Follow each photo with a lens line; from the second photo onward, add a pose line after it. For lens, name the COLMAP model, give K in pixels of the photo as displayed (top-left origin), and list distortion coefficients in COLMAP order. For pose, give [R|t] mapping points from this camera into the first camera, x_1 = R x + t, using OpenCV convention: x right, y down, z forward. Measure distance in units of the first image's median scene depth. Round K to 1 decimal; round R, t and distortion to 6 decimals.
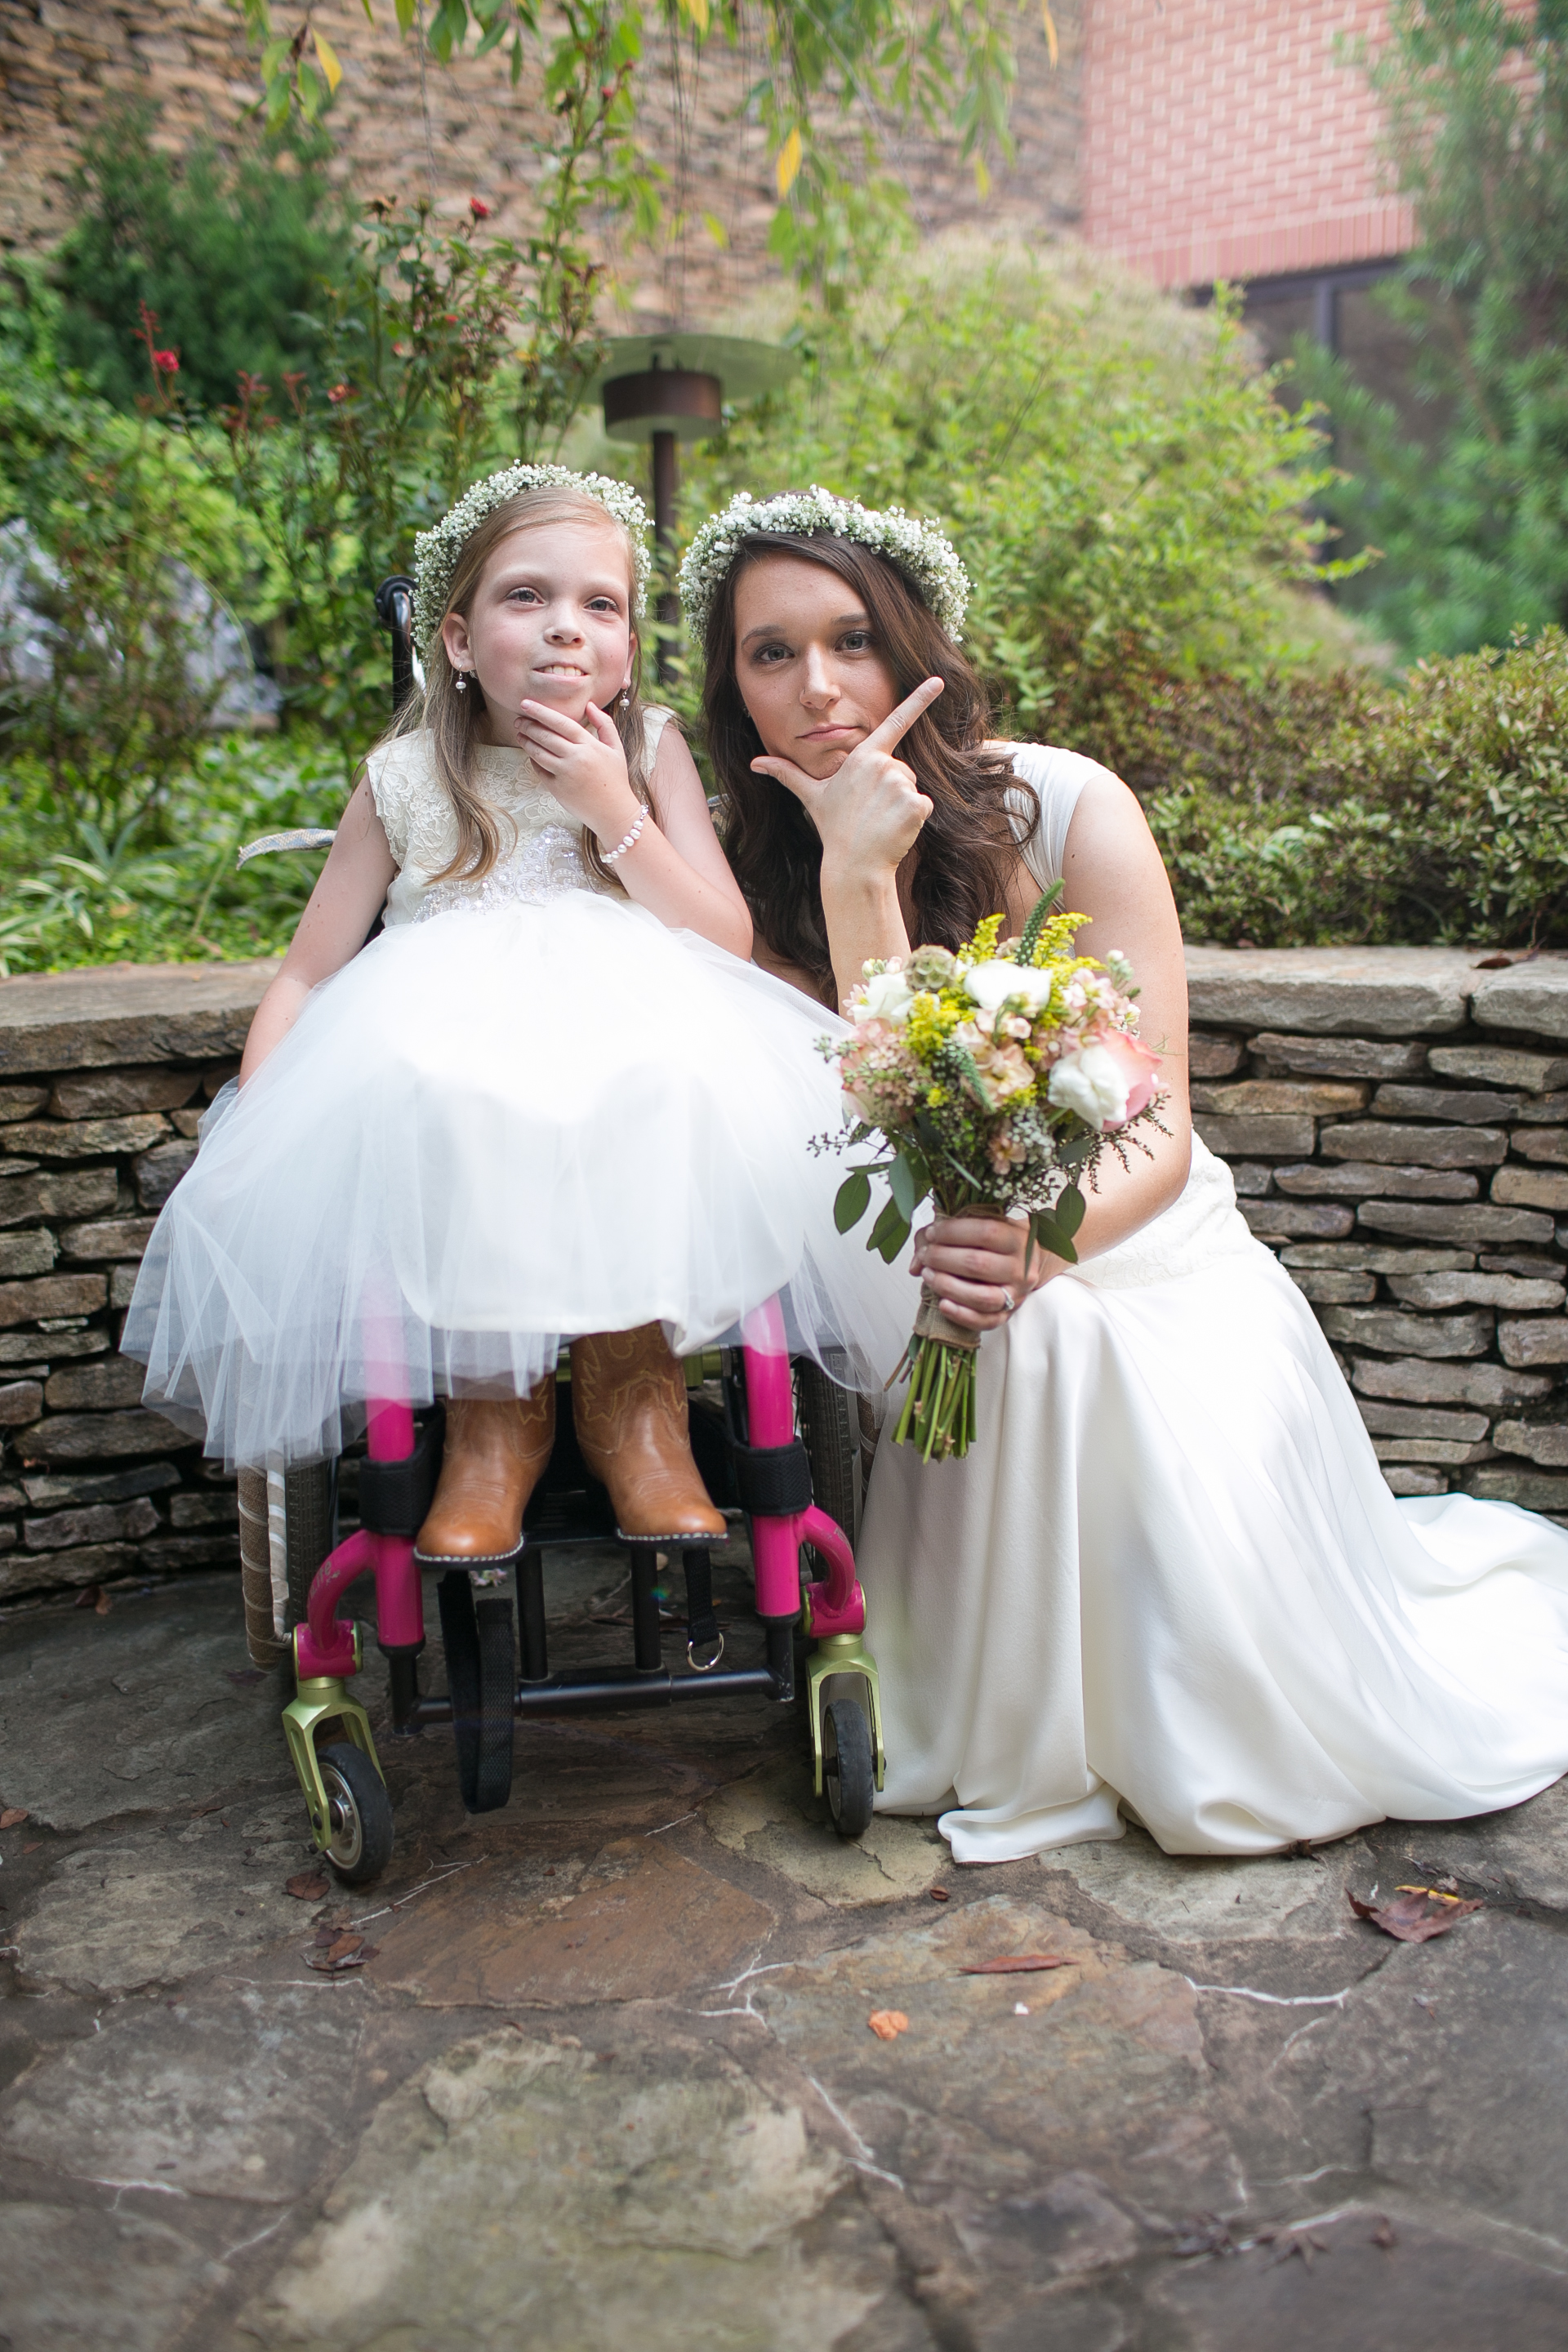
lens RADIAL K [[2284.5, 0, 825.0], [0, 2284.5, 1225.7], [0, 0, 1]] dist [-0.053615, 0.000000]
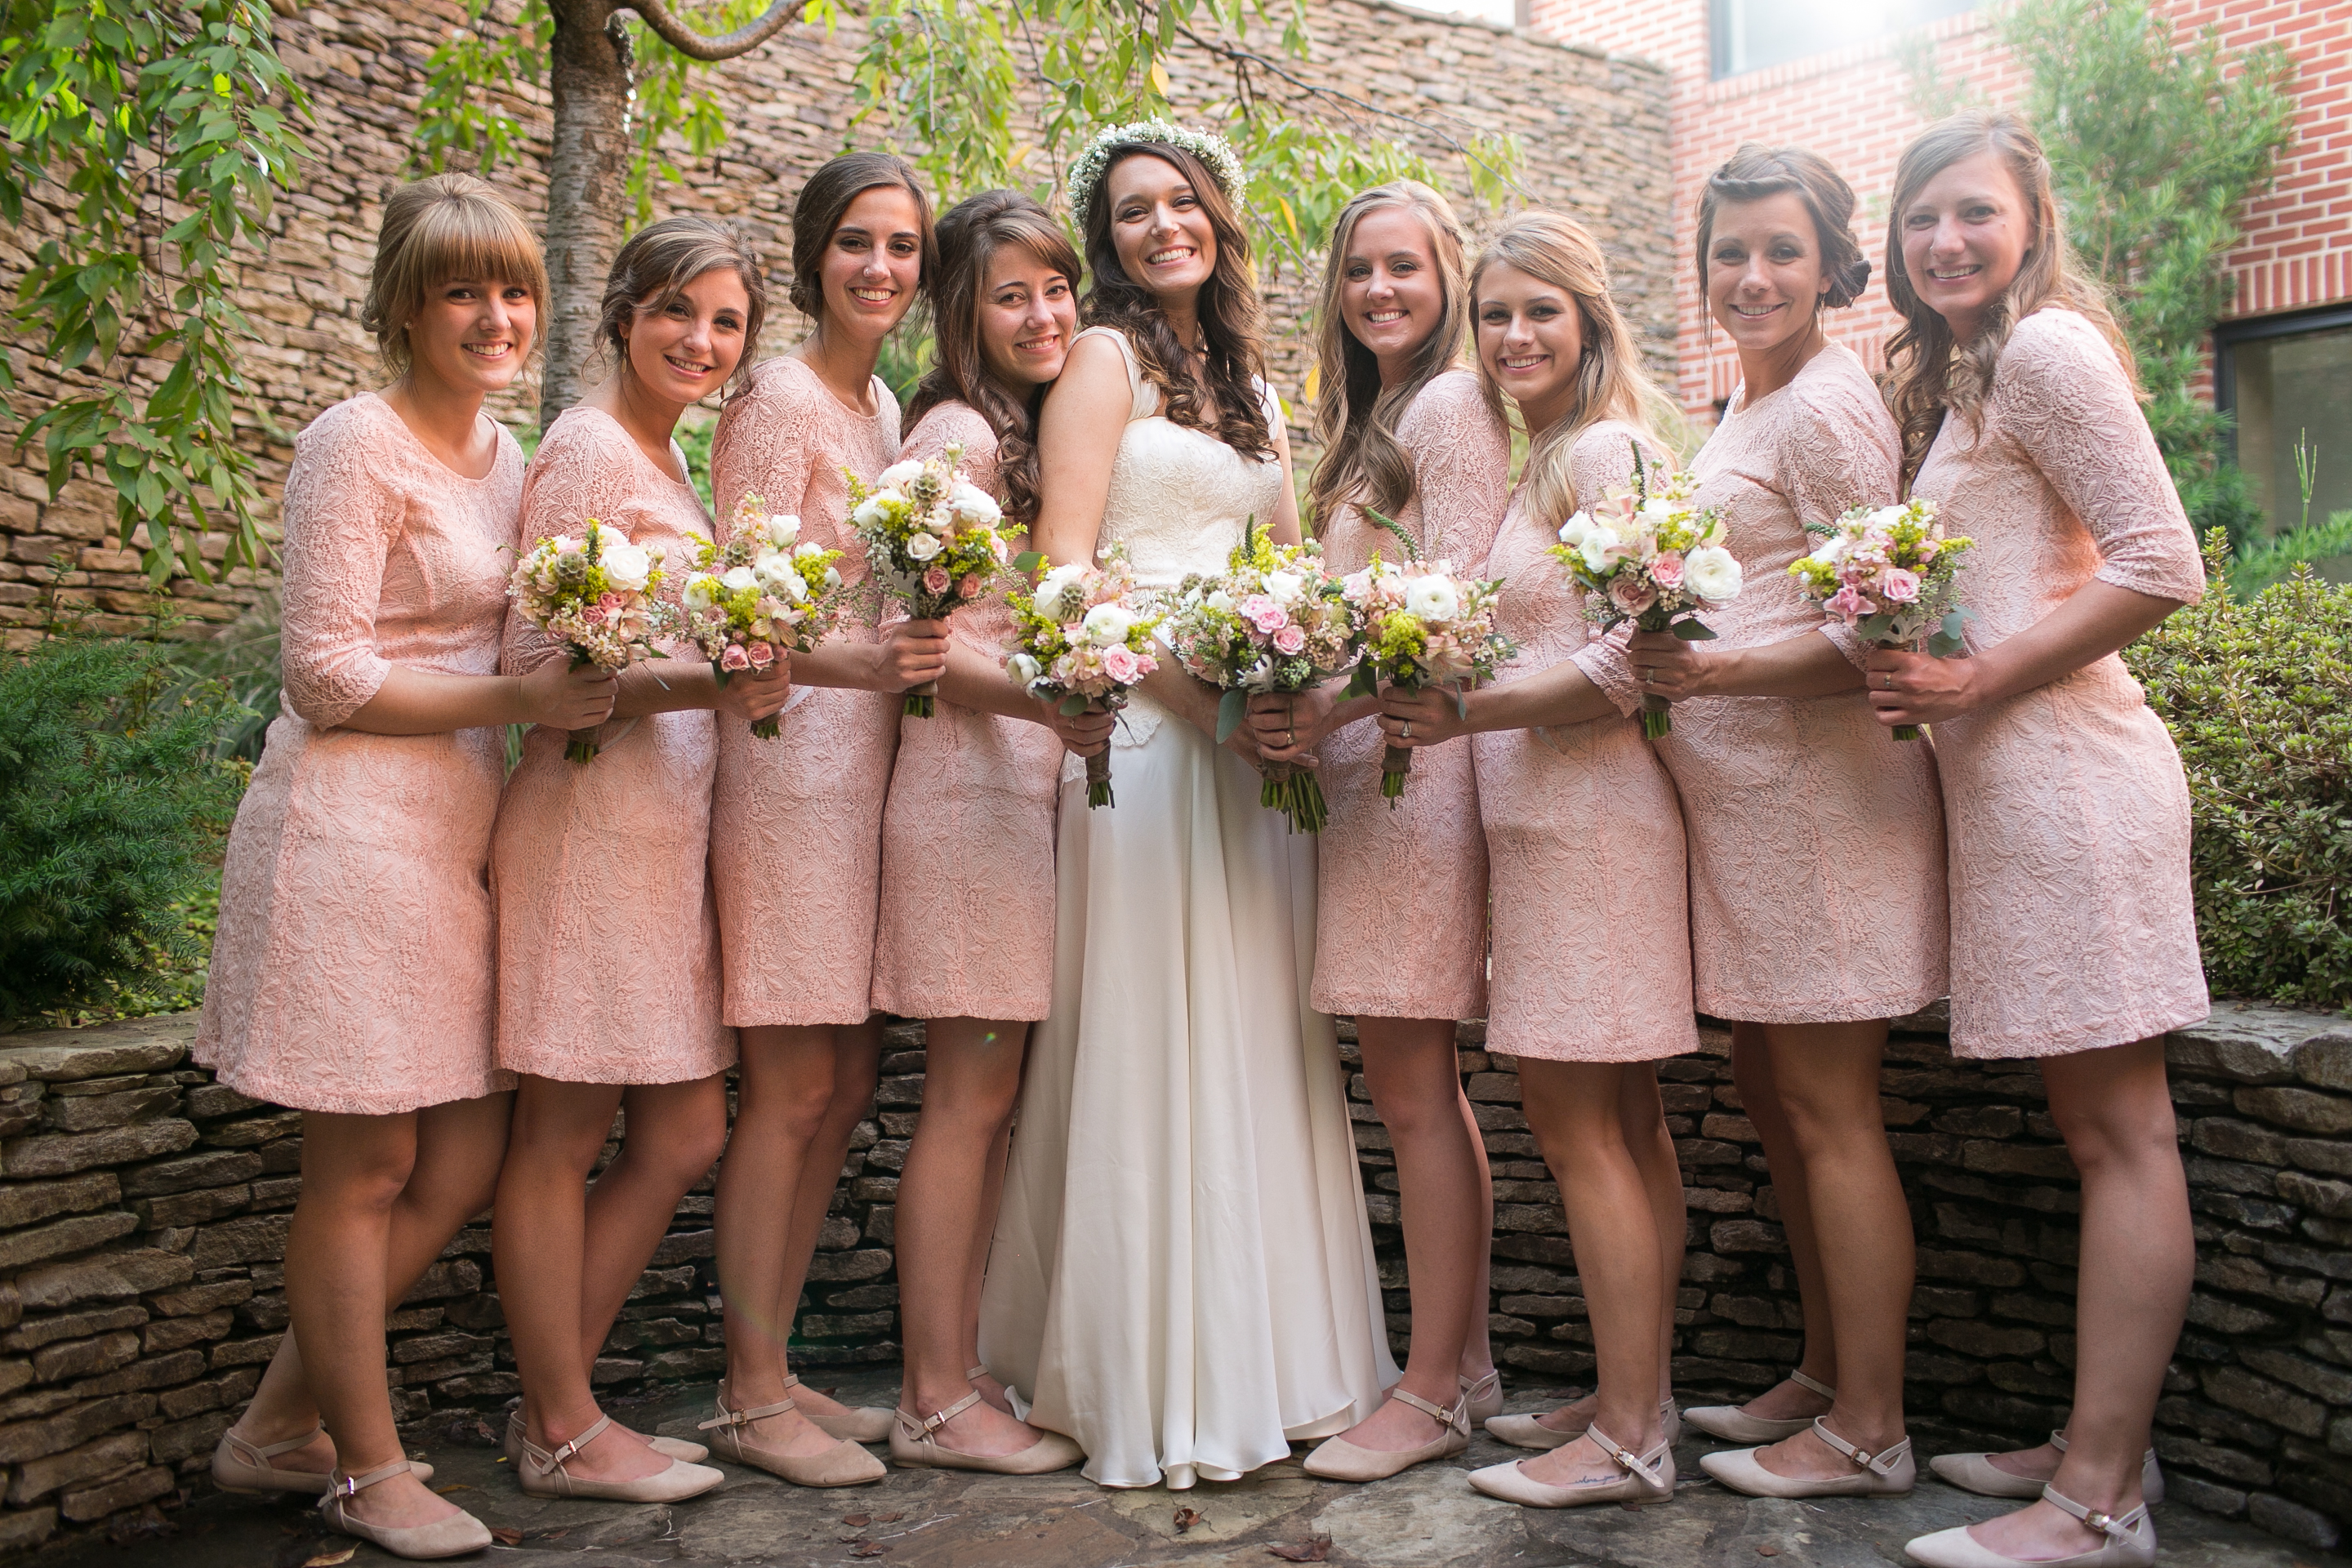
lens RADIAL K [[2284.5, 0, 1186.1], [0, 2284.5, 788.4], [0, 0, 1]] dist [-0.053615, 0.000000]
pose [[0.989182, 0.003433, -0.146654, 0.263052], [-0.033246, 0.978959, -0.201331, 0.108378], [0.142878, 0.204029, 0.968482, -0.703563]]
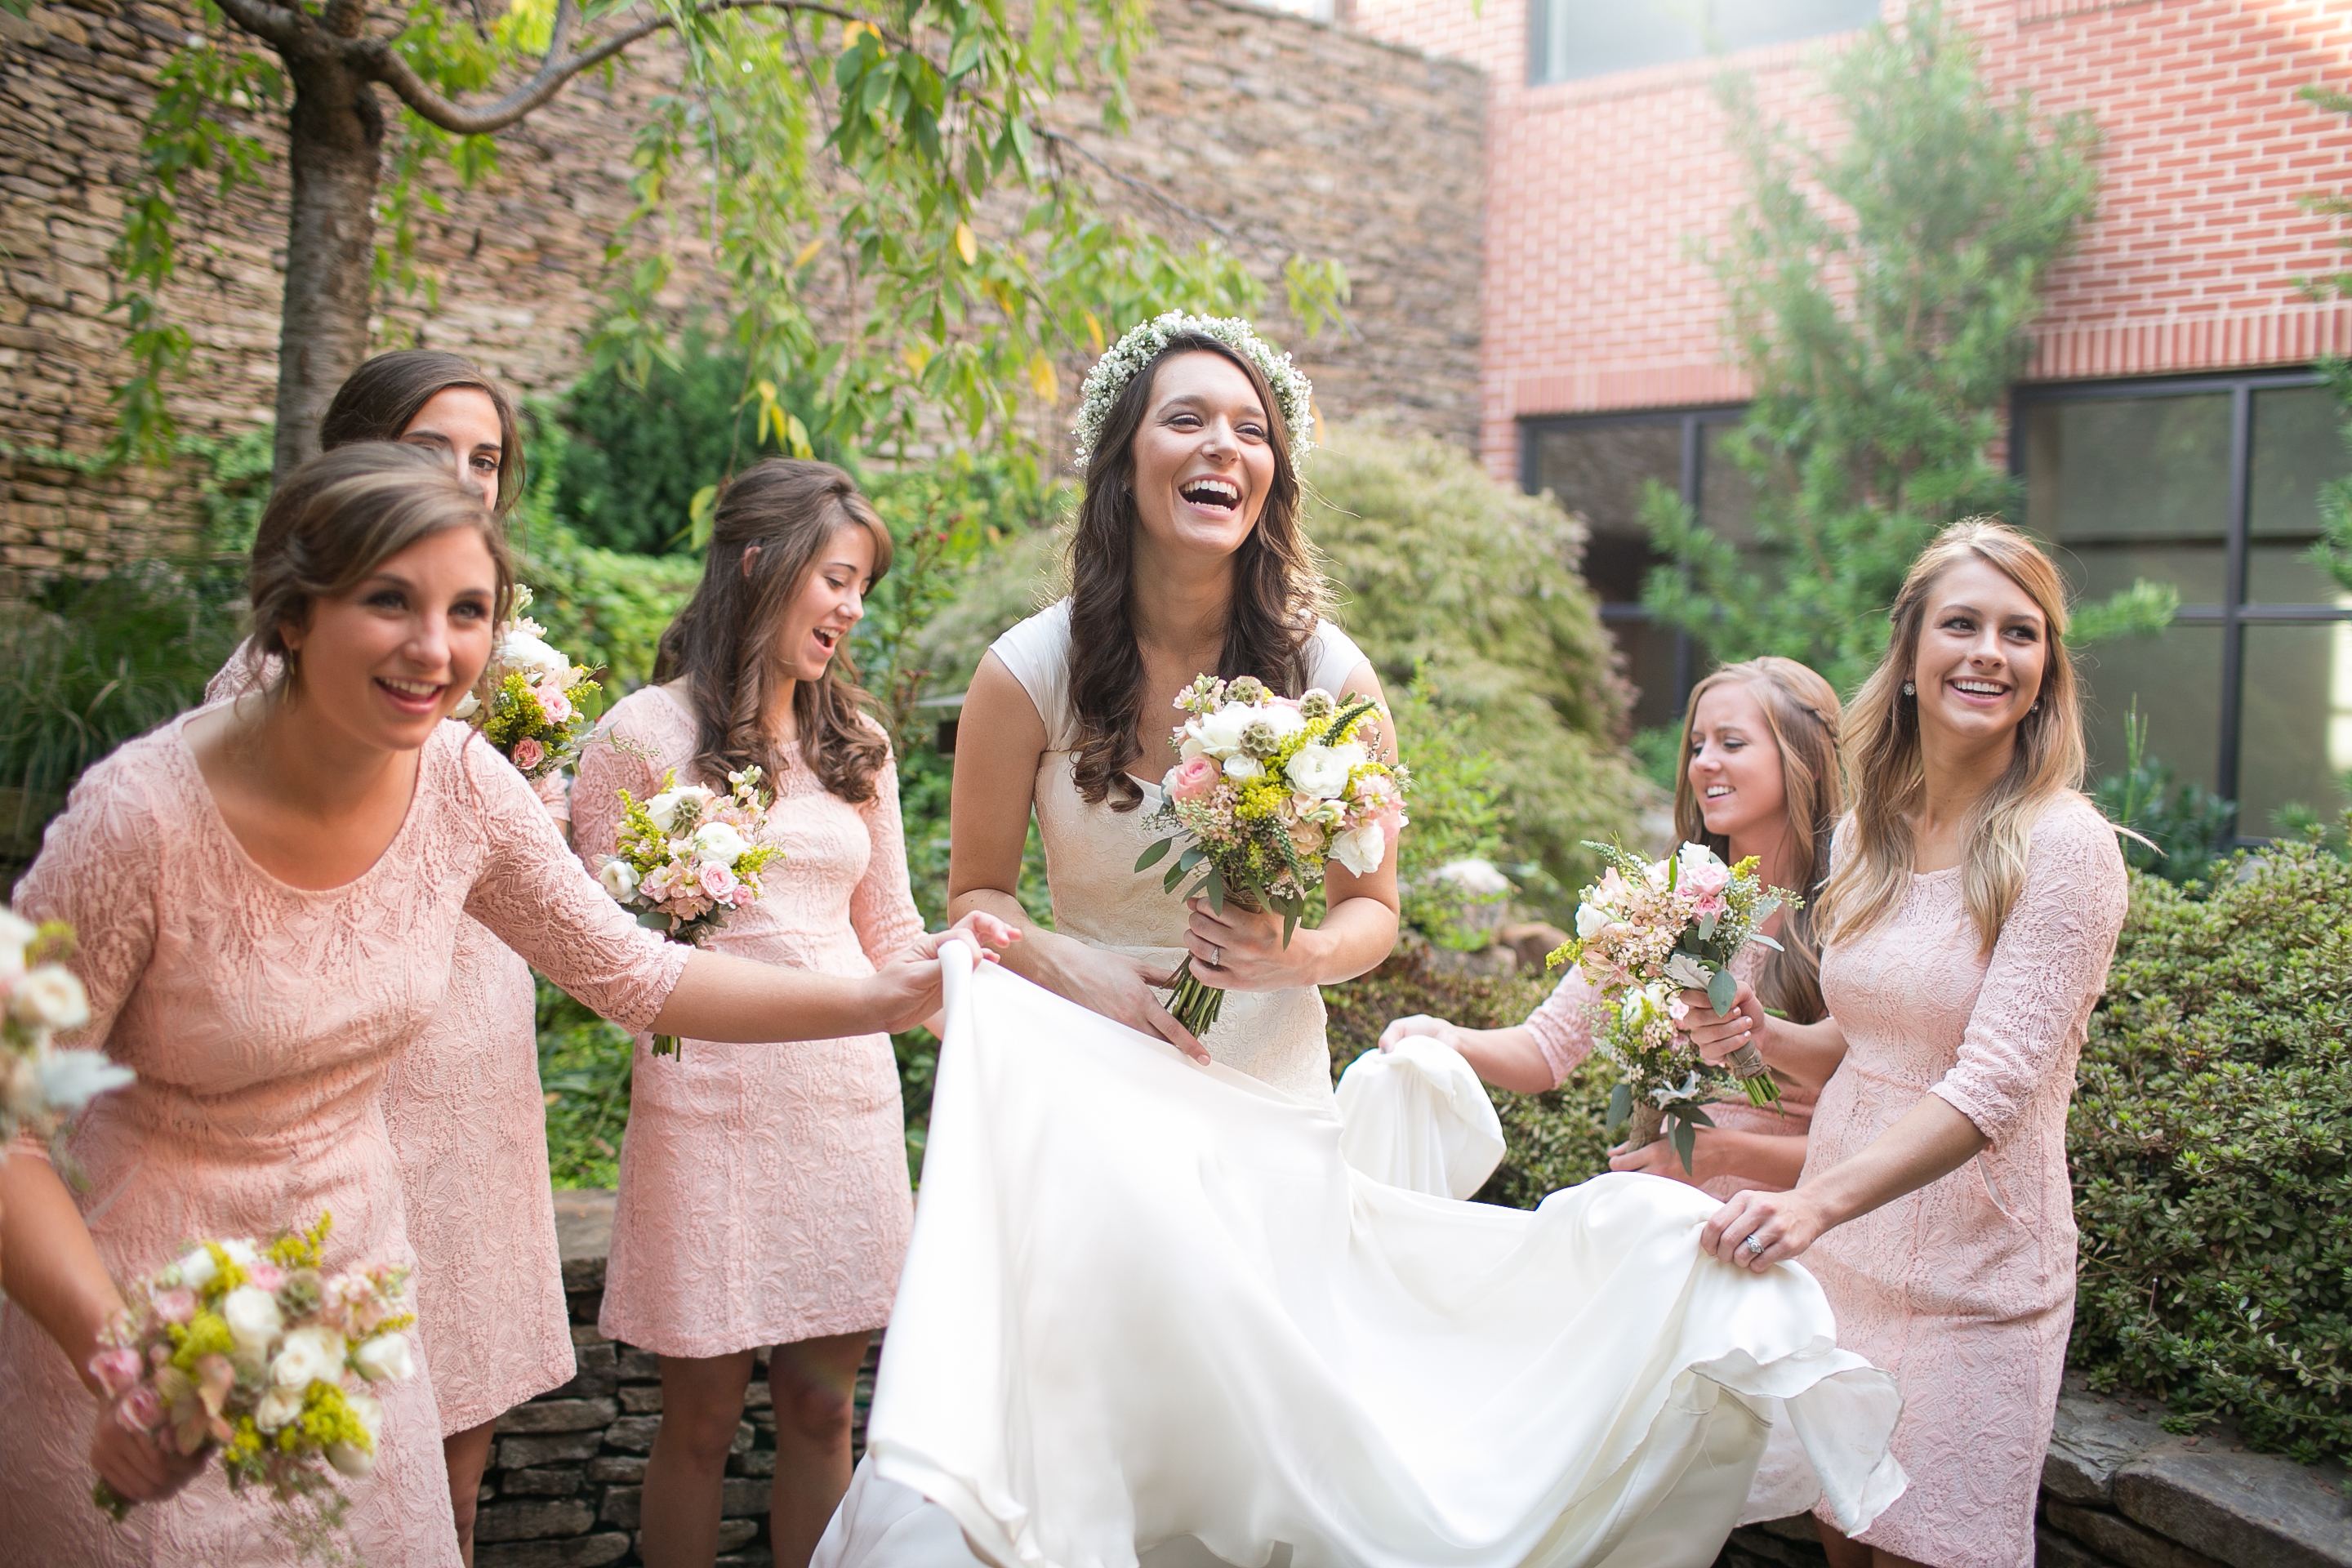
lens RADIAL K [[2284.5, 0, 1189.1], [0, 2284.5, 815.1], [0, 0, 1]] dist [-0.053615, 0.000000]
pose [[0.997757, 0.050344, -0.044115, 0.220398], [-0.056459, 0.986980, -0.150608, -0.255843], [0.035959, 0.152761, 0.987609, -0.613828]]
